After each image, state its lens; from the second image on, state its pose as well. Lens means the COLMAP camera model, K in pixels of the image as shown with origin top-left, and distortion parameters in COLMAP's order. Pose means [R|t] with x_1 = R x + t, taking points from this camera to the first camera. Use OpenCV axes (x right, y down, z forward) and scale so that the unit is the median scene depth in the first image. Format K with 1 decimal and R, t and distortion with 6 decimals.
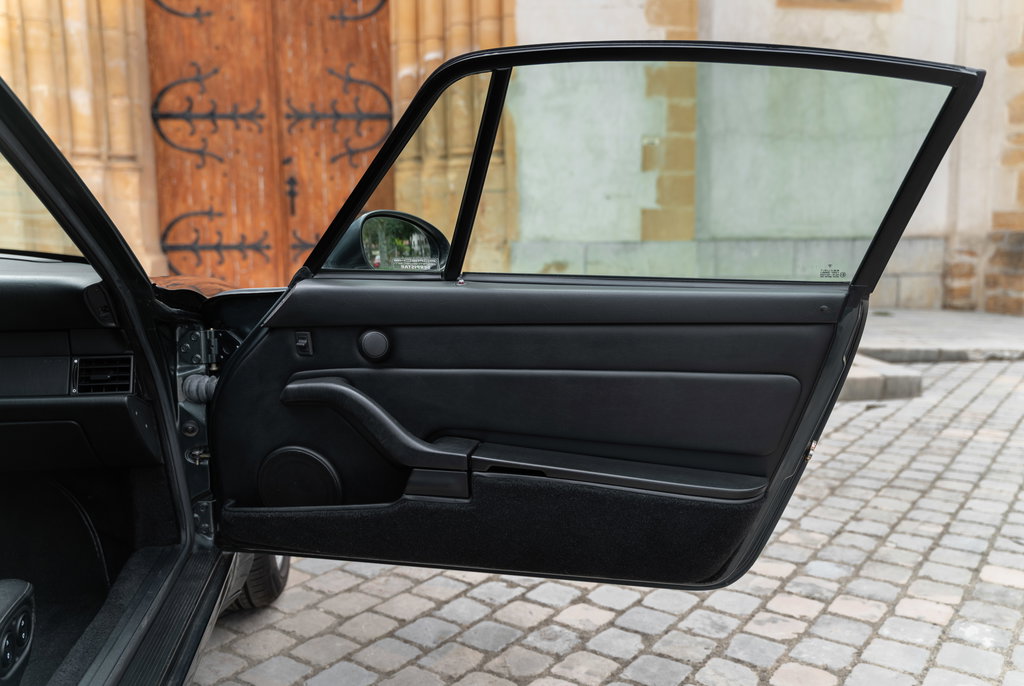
lens RADIAL K [[899.9, 0, 520.0], [0, 899.9, 352.9], [0, 0, 1]] dist [0.009351, -0.017934]
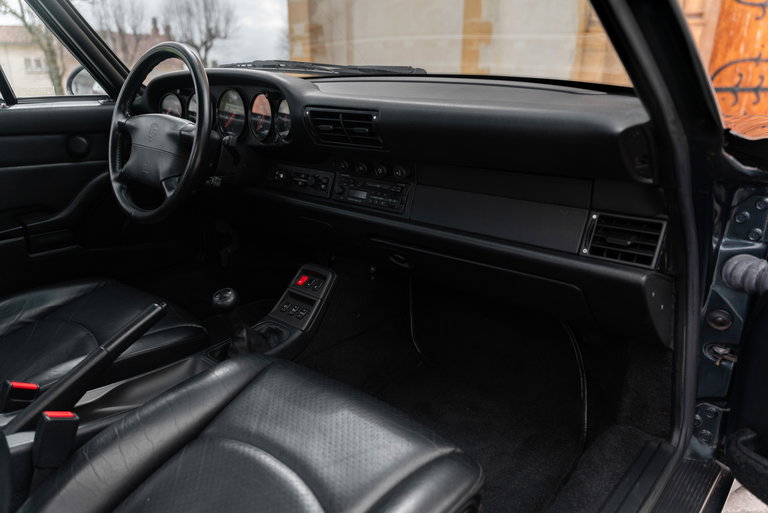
lens RADIAL K [[506.1, 0, 379.6], [0, 506.1, 260.6], [0, 0, 1]] dist [0.027120, -0.005024]
pose [[0.615595, 0.257943, -0.744653, -0.231857], [-0.103862, 0.963229, 0.247794, -0.044991], [0.781189, -0.075199, 0.619749, 0.502232]]
